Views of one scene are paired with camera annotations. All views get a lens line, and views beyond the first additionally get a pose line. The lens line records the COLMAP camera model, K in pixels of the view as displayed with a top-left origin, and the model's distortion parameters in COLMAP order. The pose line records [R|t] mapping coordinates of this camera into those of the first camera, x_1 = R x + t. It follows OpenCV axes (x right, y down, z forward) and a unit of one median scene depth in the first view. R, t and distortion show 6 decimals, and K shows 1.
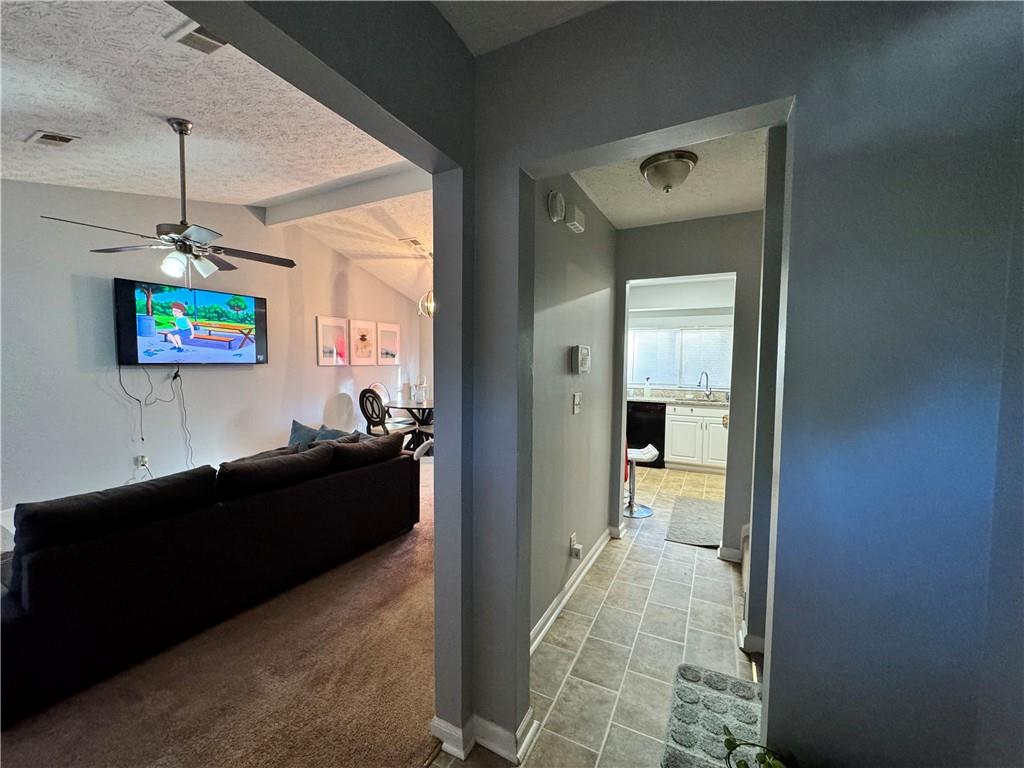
lens RADIAL K [[409.1, 0, 512.0], [0, 409.1, 384.0], [0, 0, 1]] dist [0.001113, 0.000156]
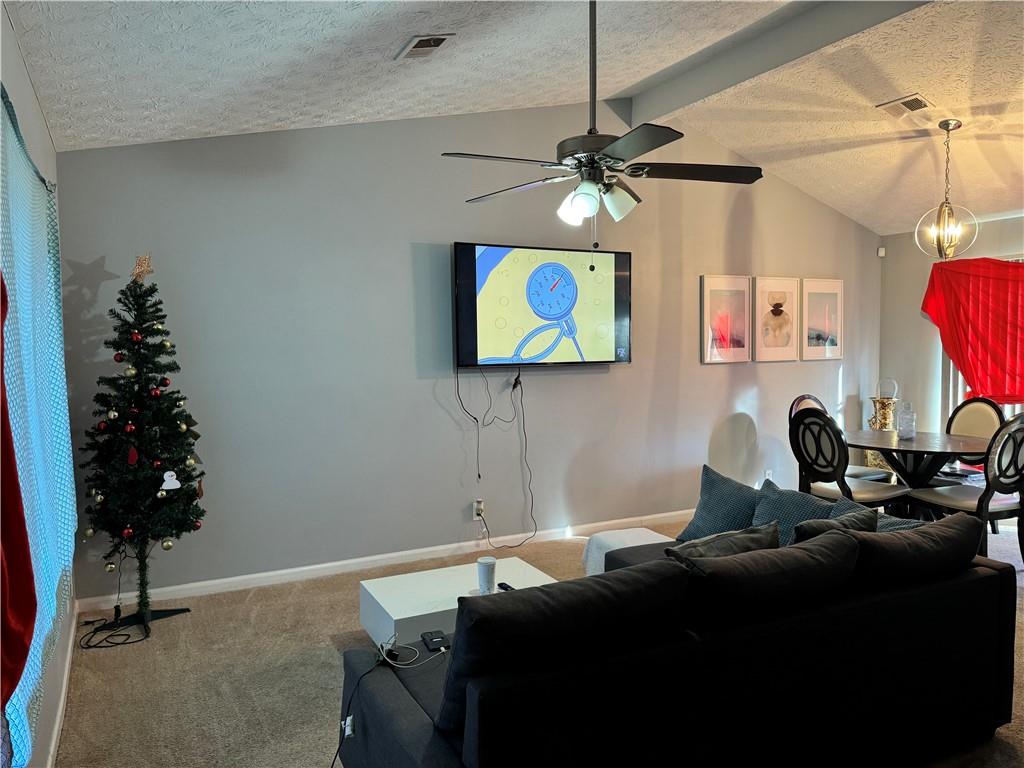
lens RADIAL K [[723.4, 0, 511.5], [0, 723.4, 402.9], [0, 0, 1]] dist [-0.001472, -0.004097]
pose [[0.825522, 0.021959, -0.563943, -0.144702], [-0.010363, 0.999664, 0.023755, -0.012864], [0.564275, -0.013766, 0.825472, 0.033573]]
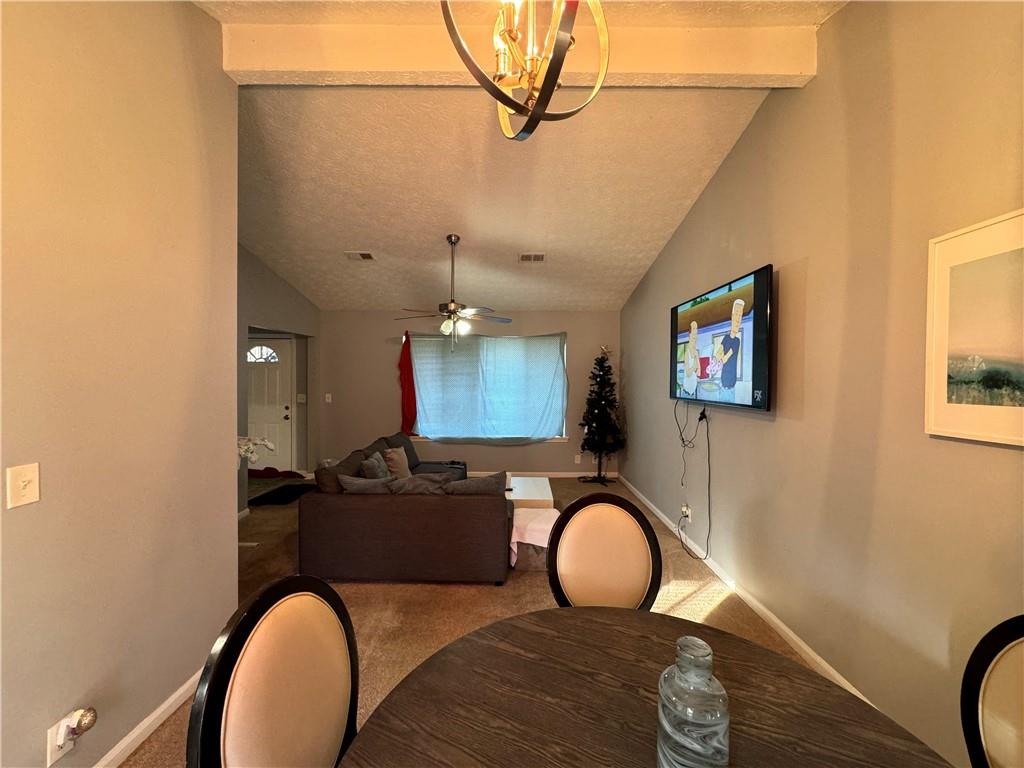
lens RADIAL K [[409.1, 0, 512.0], [0, 409.1, 384.0], [0, 0, 1]] dist [0.001113, 0.000156]
pose [[-0.880402, -0.008259, -0.474156, -0.105559], [-0.035580, 0.998181, 0.048679, -0.089103], [0.472891, 0.059727, -0.879094, 1.261268]]
